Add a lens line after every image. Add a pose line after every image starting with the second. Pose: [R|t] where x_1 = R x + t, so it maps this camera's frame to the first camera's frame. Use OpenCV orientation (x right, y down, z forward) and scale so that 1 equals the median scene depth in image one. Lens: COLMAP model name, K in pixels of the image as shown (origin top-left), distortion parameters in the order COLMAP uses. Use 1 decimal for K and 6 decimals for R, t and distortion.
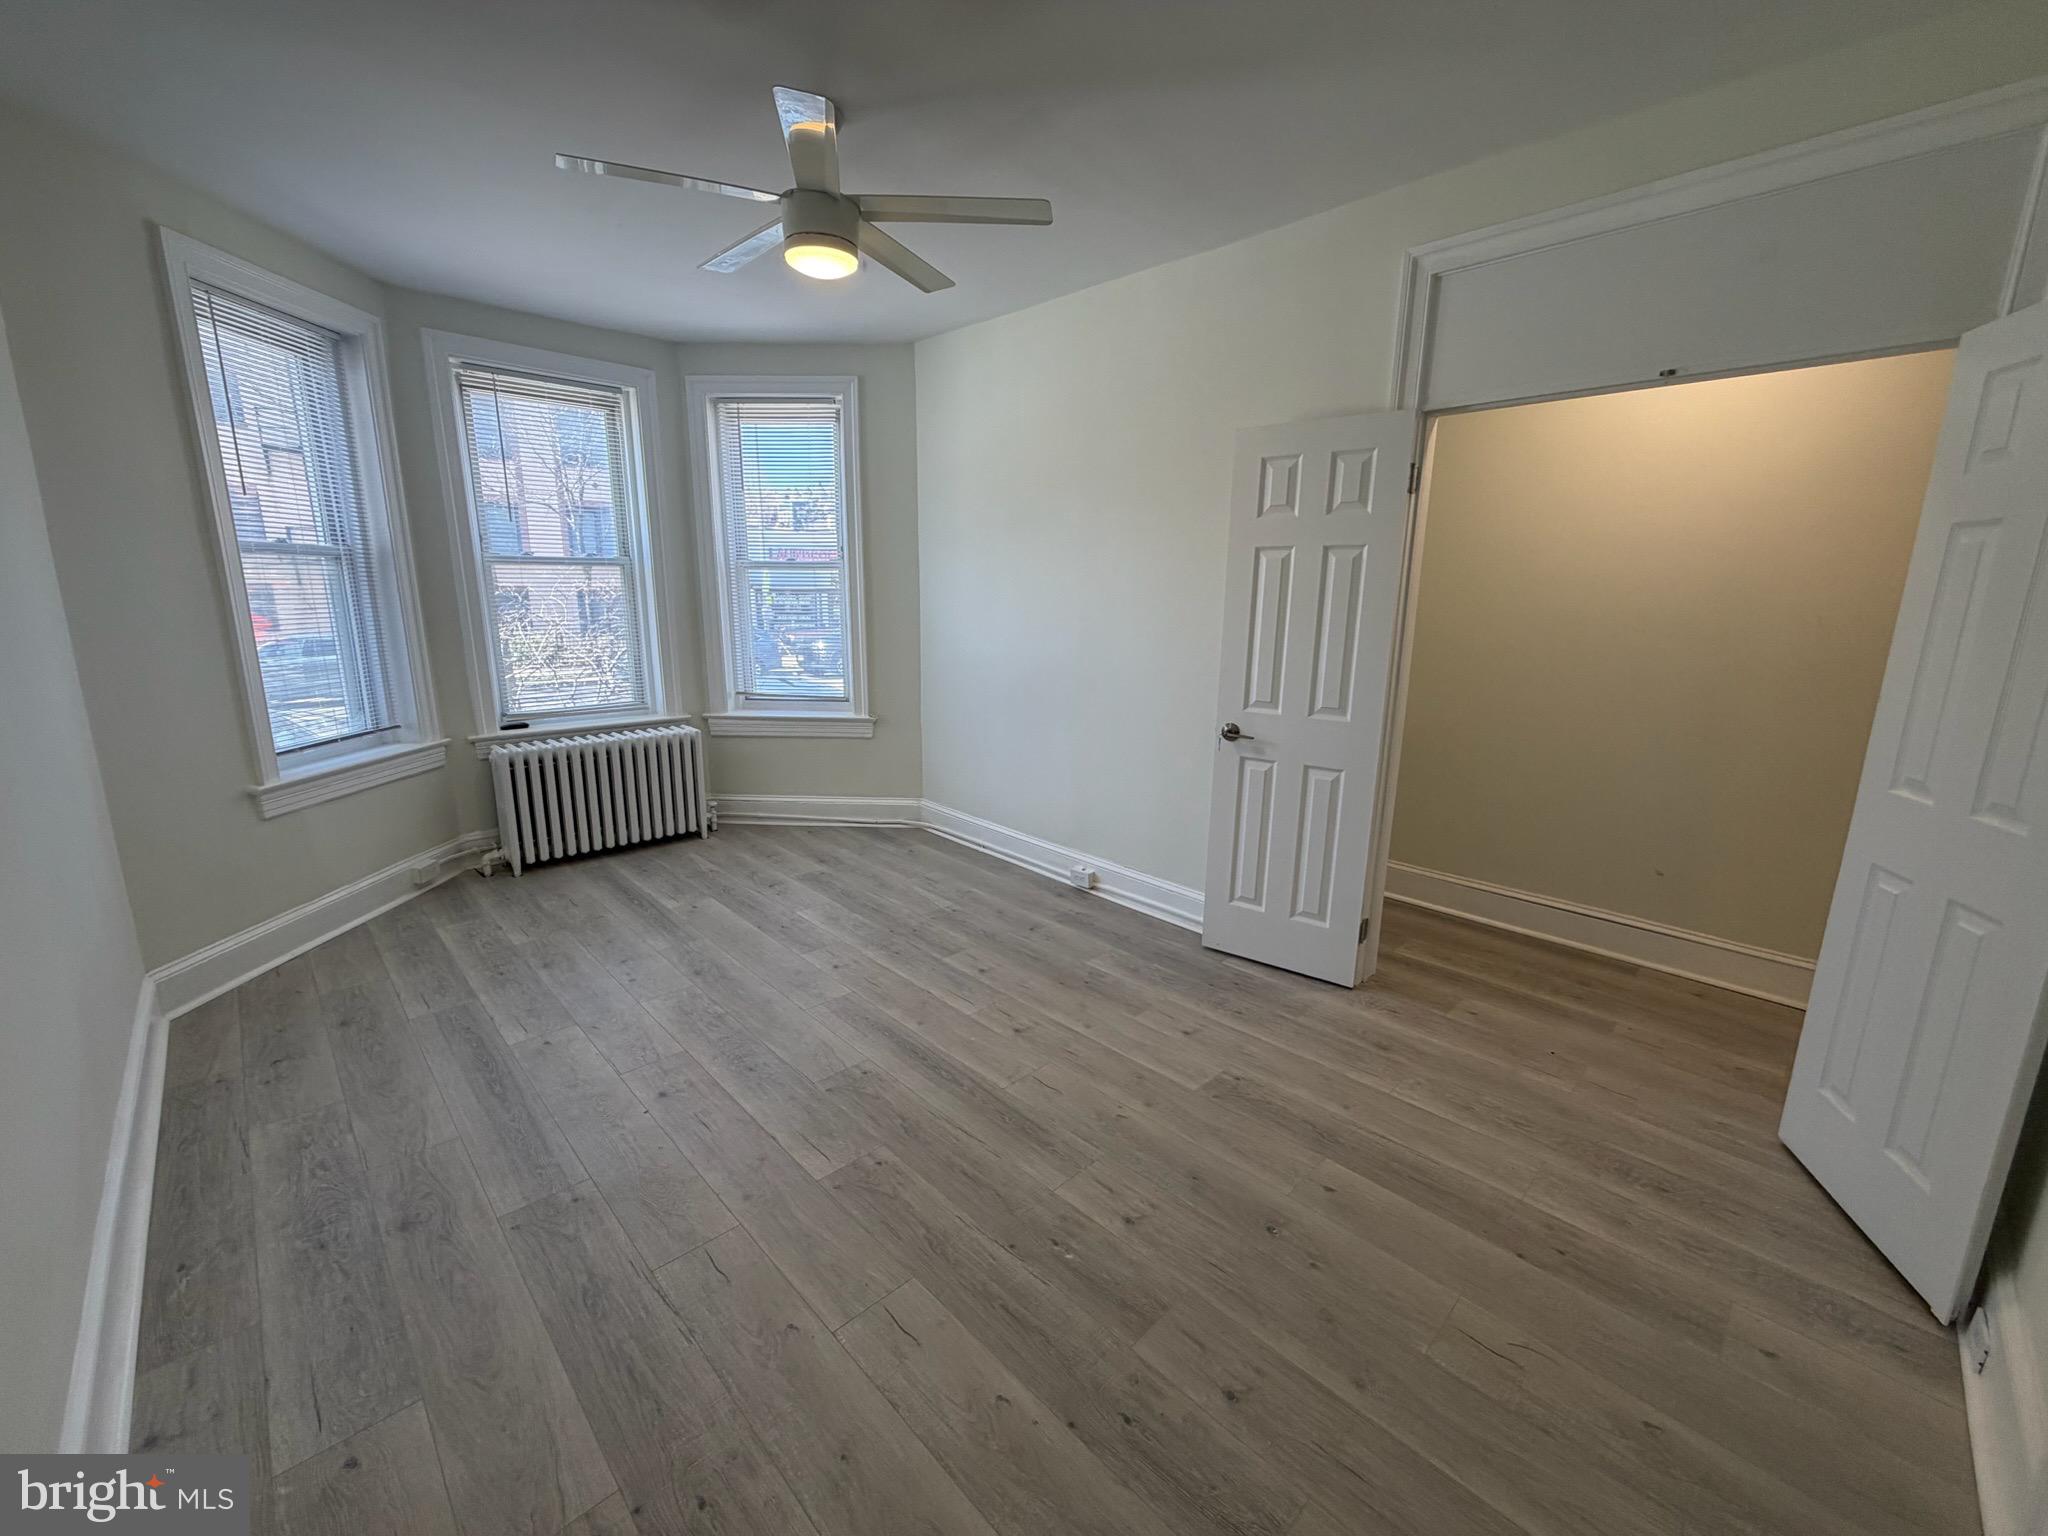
lens RADIAL K [[817.7, 0, 1016.5], [0, 817.7, 768.0], [0, 0, 1]] dist [0.001257, 0.000298]
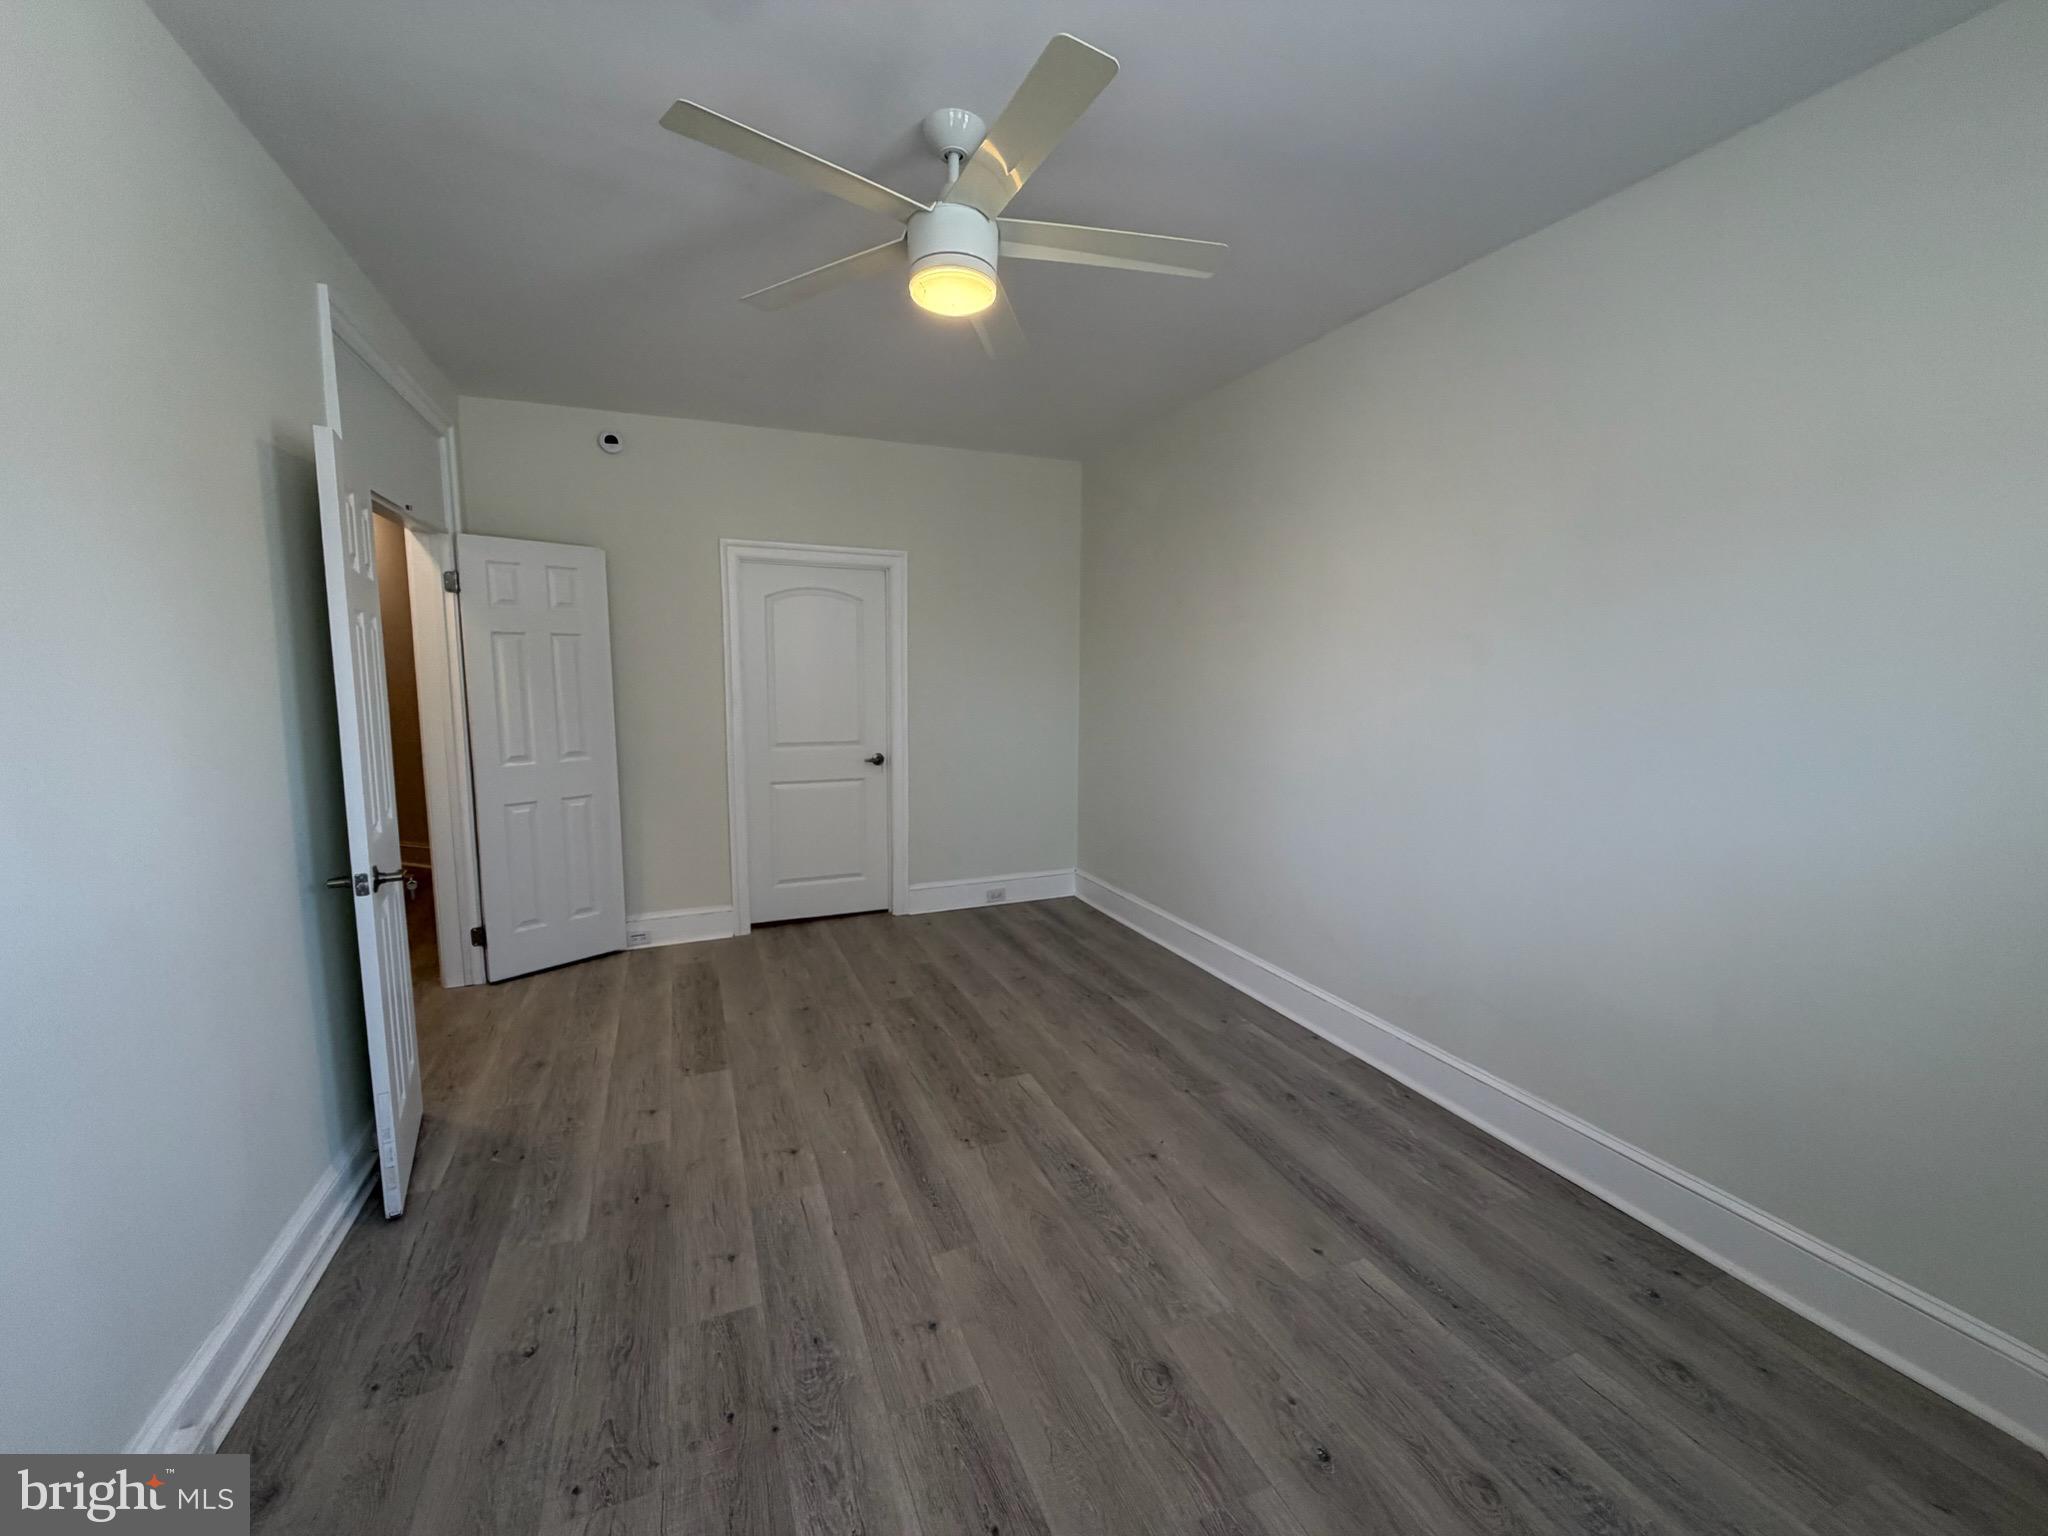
lens RADIAL K [[817.7, 0, 1016.5], [0, 817.7, 768.0], [0, 0, 1]] dist [0.001257, 0.000298]
pose [[-0.930034, -0.063728, 0.361906, -0.593927], [0.061029, 0.944385, 0.323130, -0.403127], [-0.362371, 0.322609, -0.874421, 1.752897]]
